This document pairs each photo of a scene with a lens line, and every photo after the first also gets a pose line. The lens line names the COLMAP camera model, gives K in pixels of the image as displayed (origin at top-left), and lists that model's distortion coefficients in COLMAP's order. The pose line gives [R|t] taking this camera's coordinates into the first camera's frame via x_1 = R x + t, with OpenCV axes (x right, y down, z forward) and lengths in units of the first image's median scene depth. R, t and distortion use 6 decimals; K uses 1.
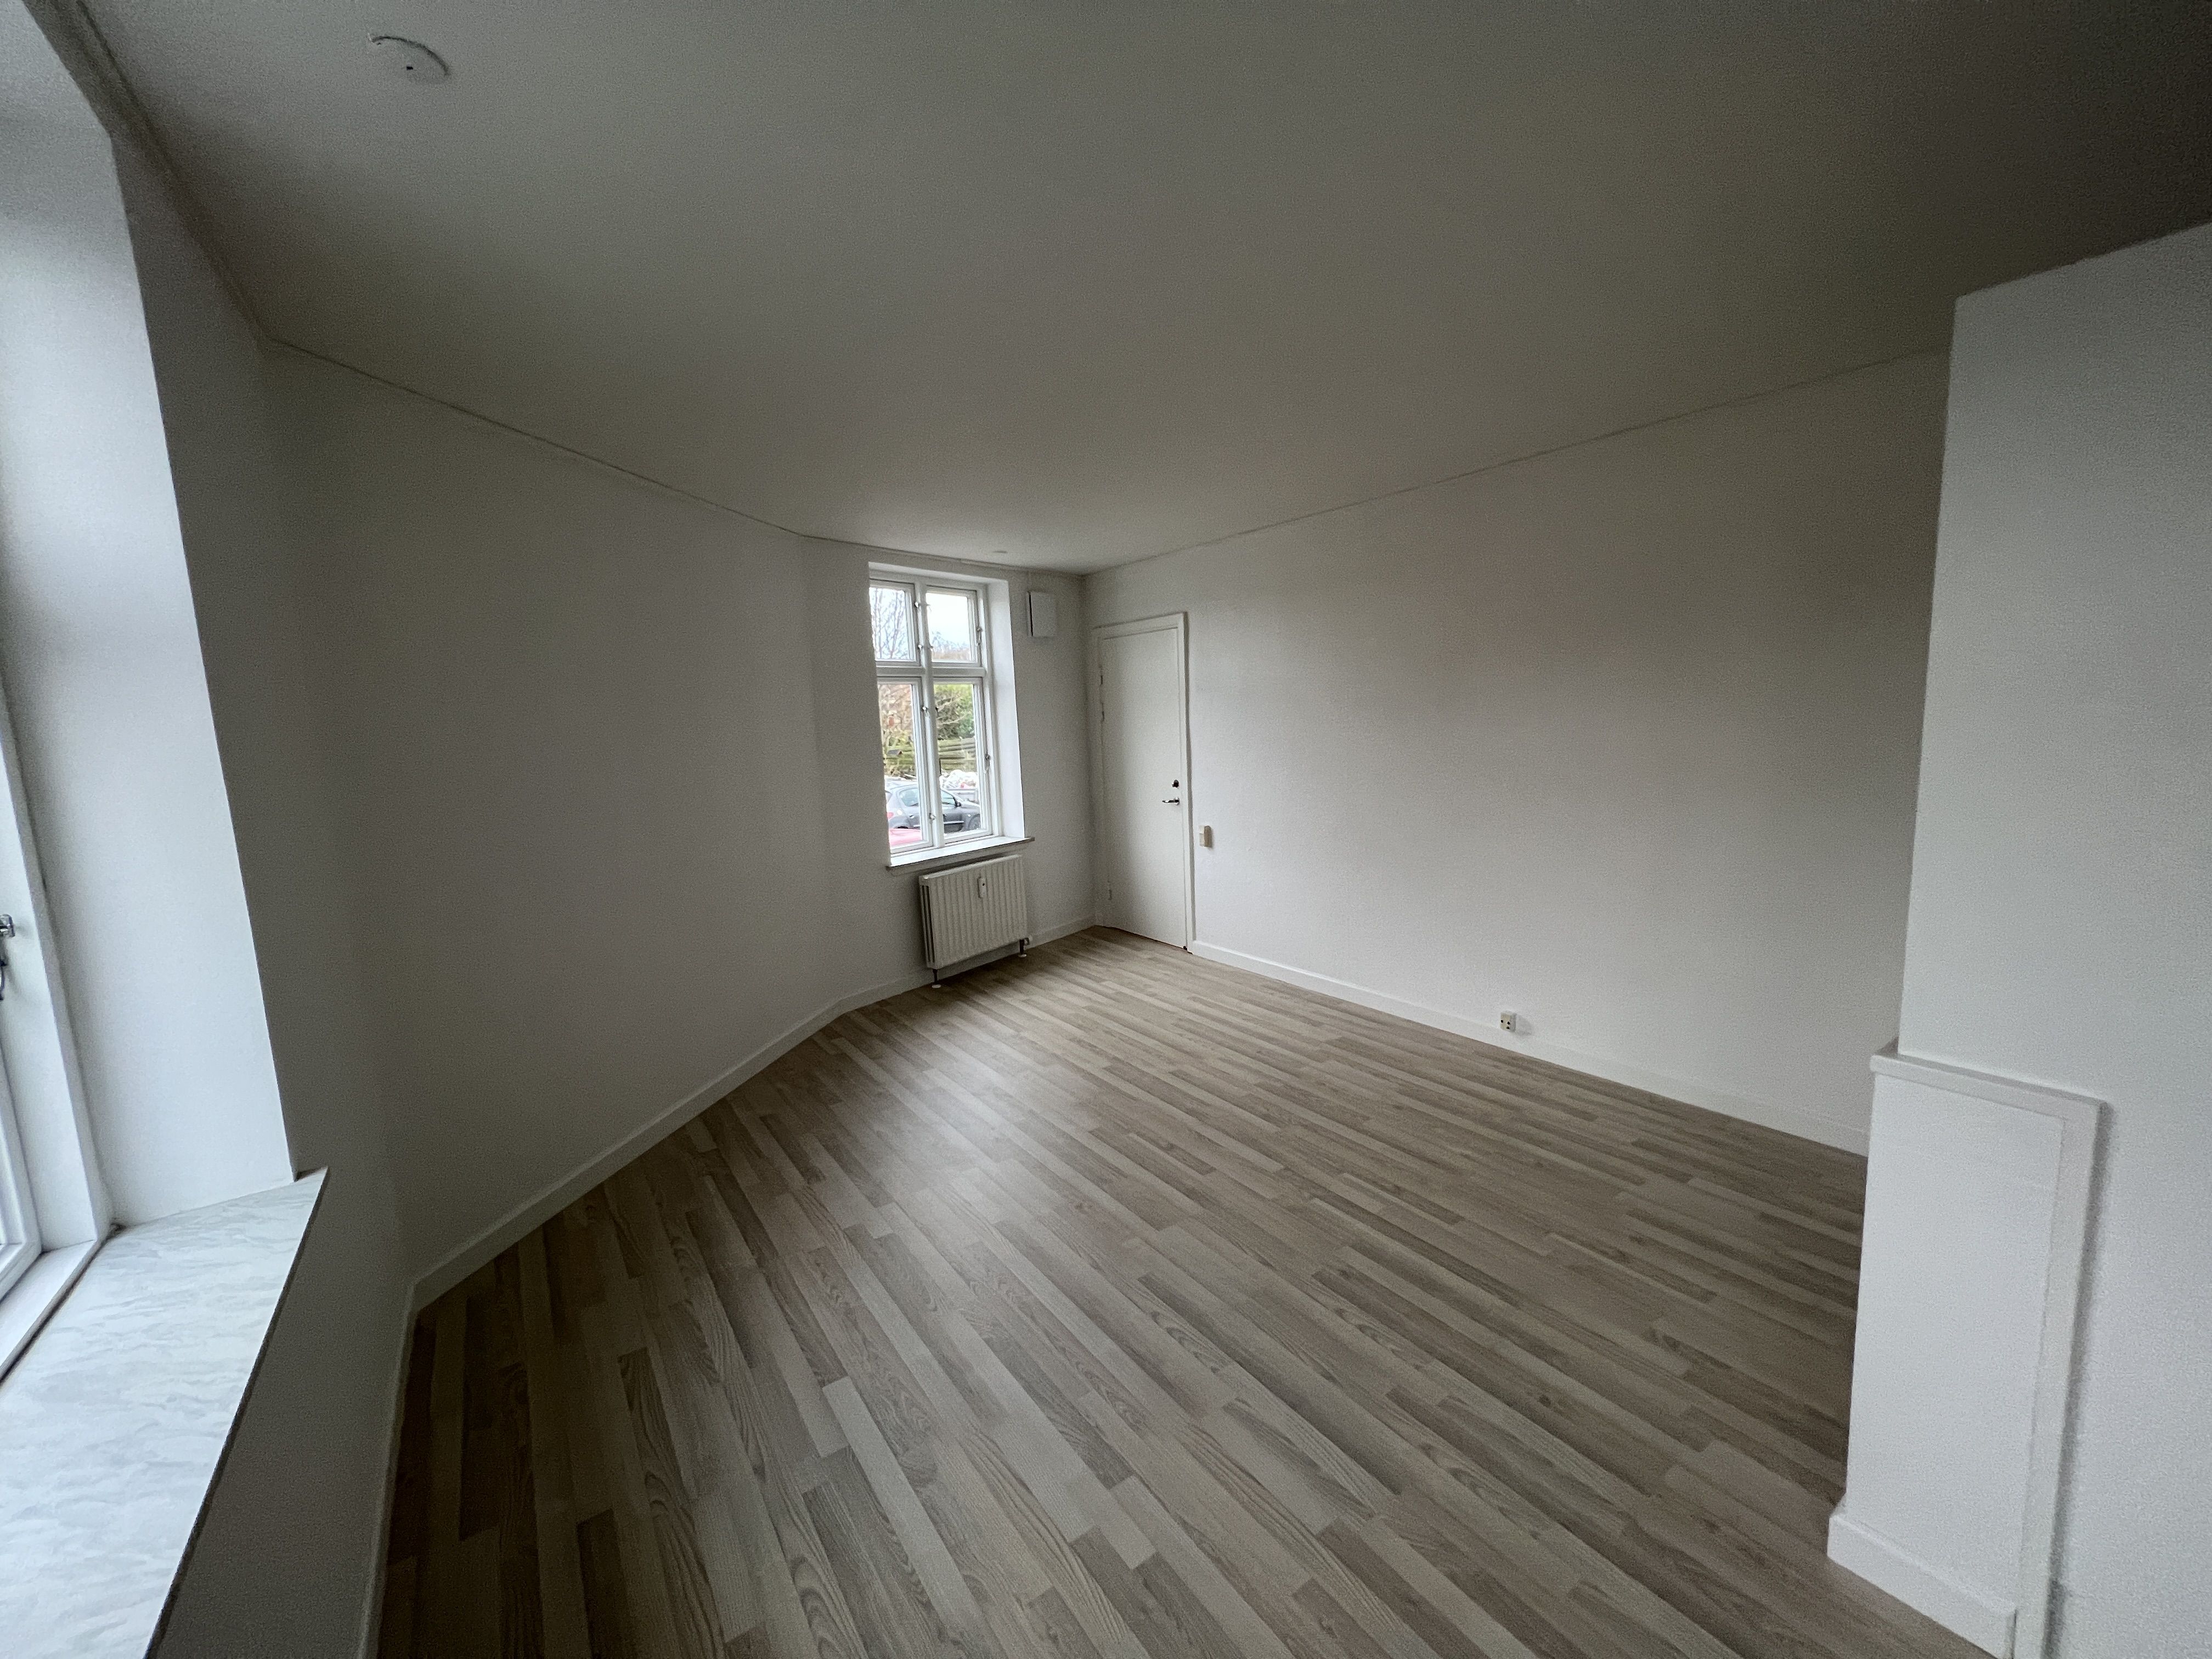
lens RADIAL K [[883.8, 0, 1103.6], [0, 883.8, 823.3], [0, 0, 1]] dist [-0.001661, -0.000240]
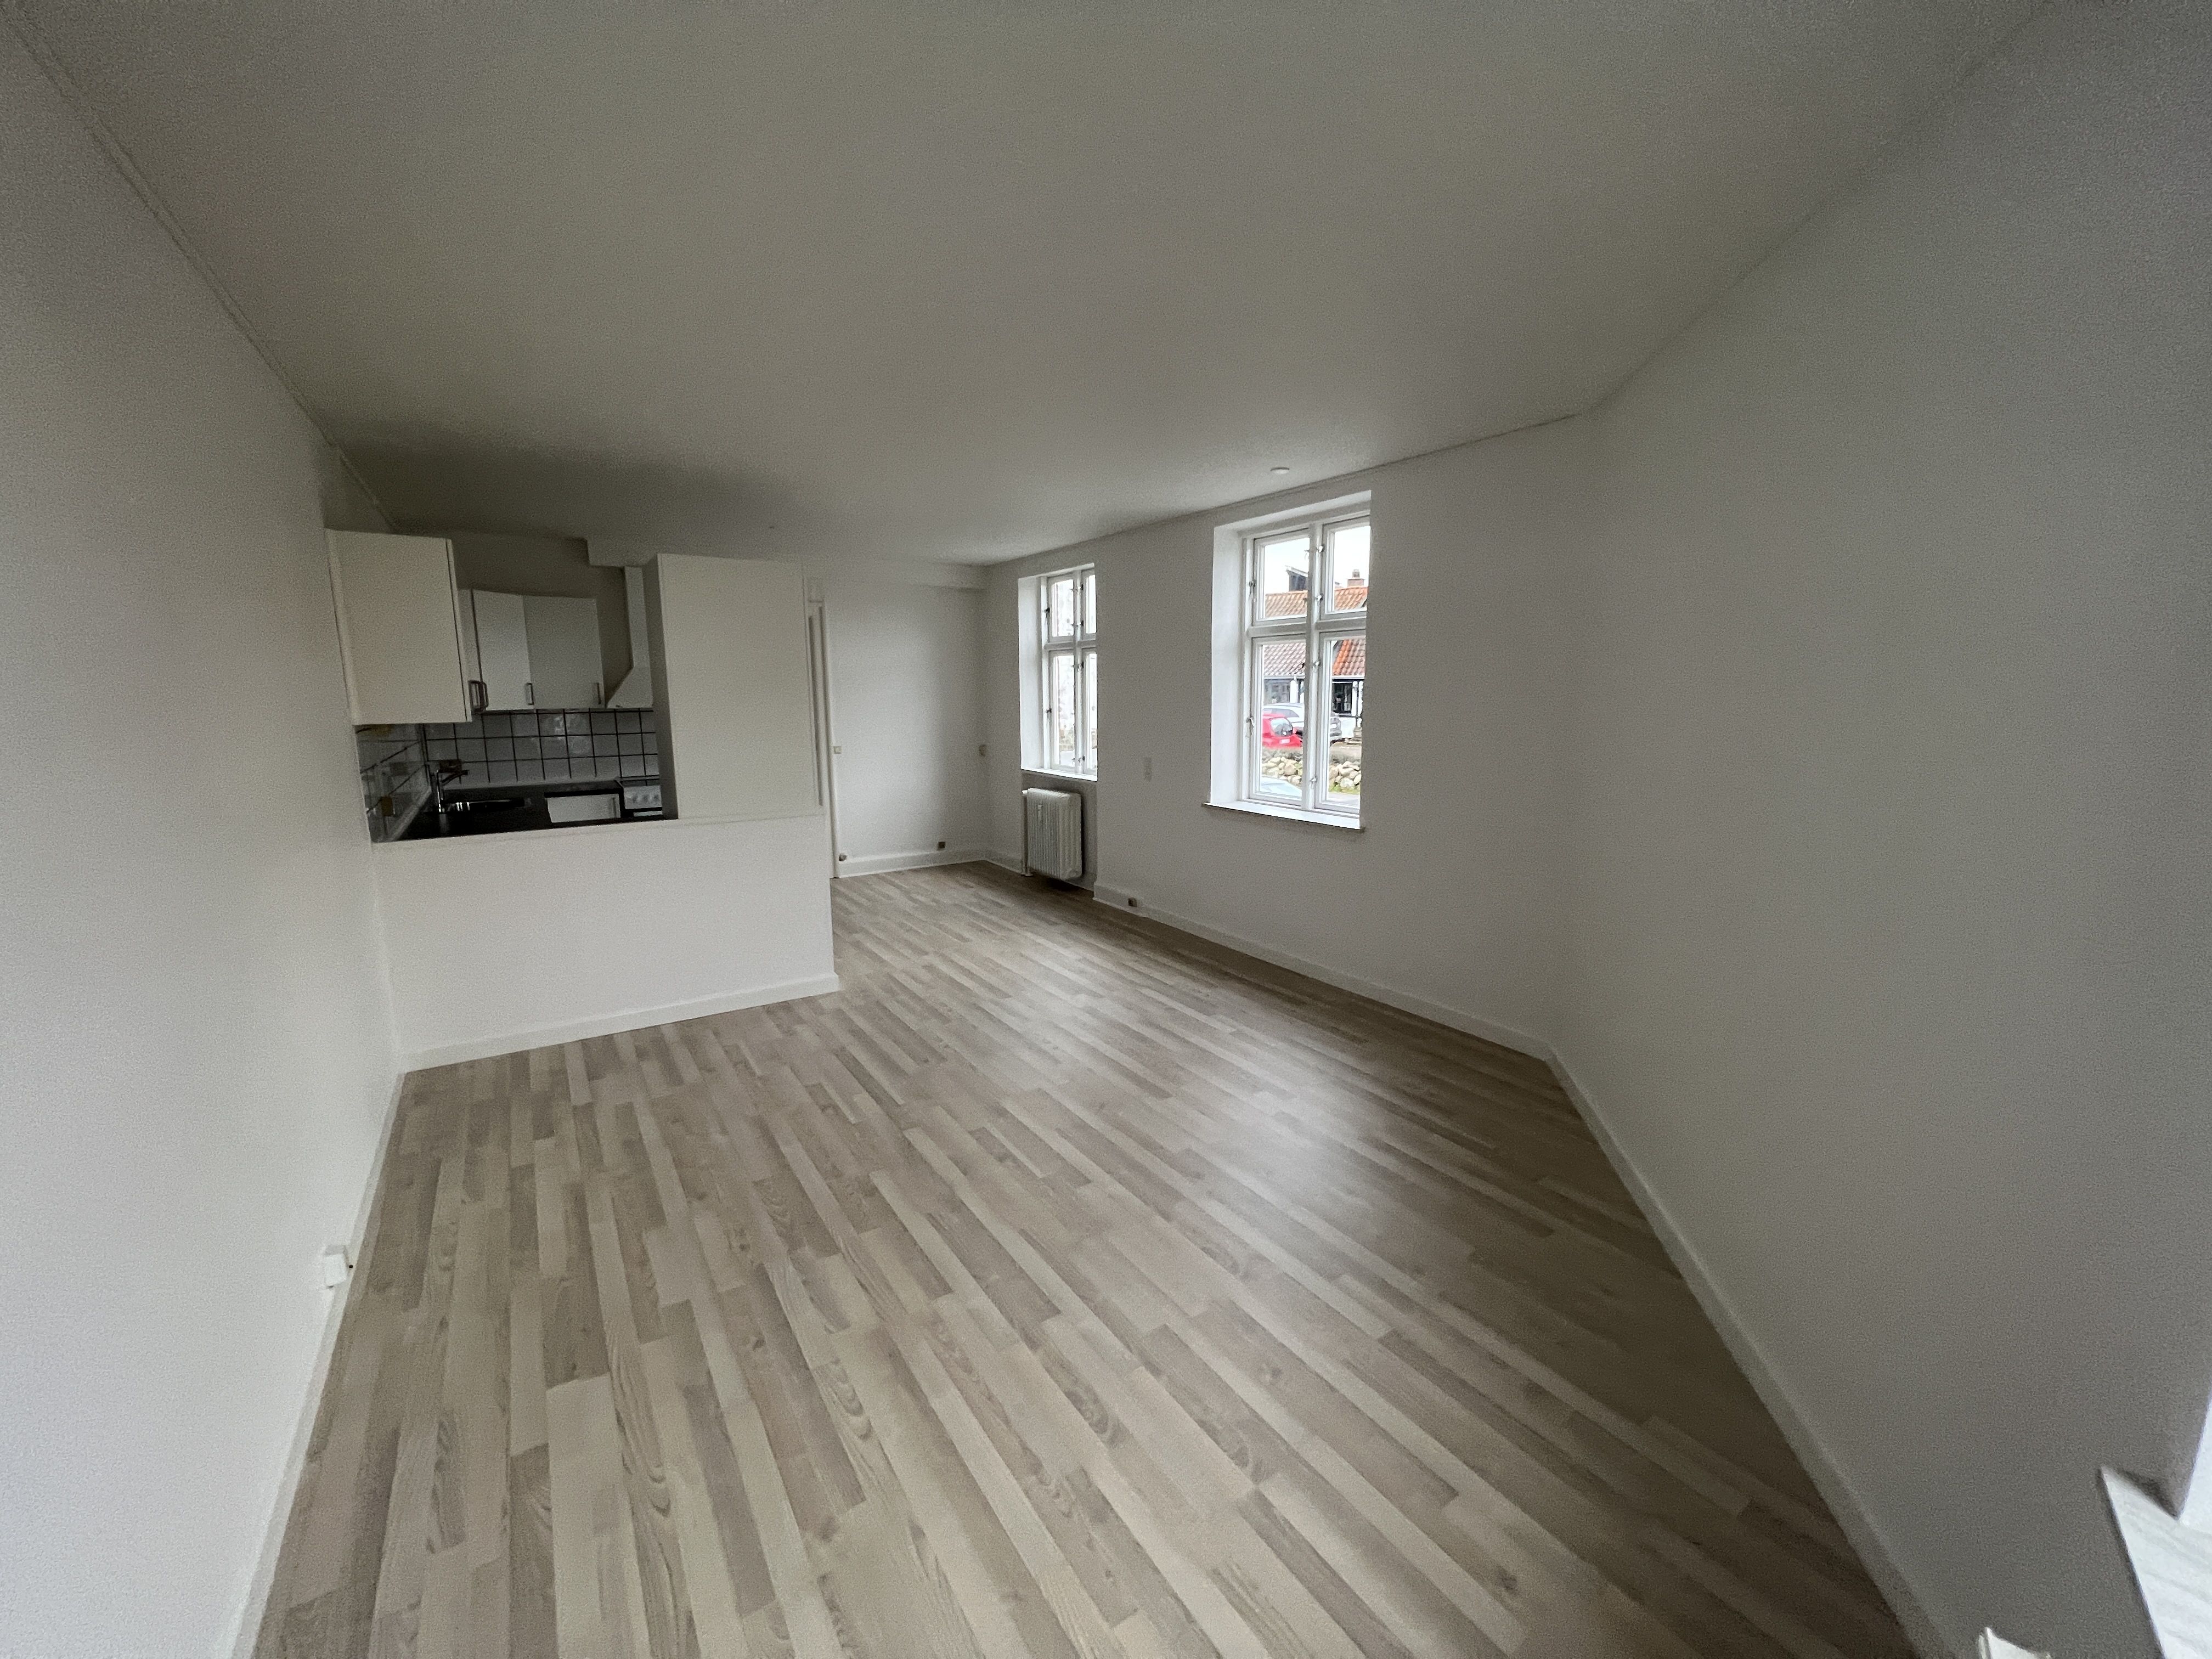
lens RADIAL K [[883.8, 0, 1103.6], [0, 883.8, 823.3], [0, 0, 1]] dist [-0.001661, -0.000240]
pose [[-0.998577, 0.043352, 0.031061, -0.059878], [0.050292, 0.959281, 0.277939, -0.180181], [-0.017747, 0.279105, -0.960096, 1.472949]]
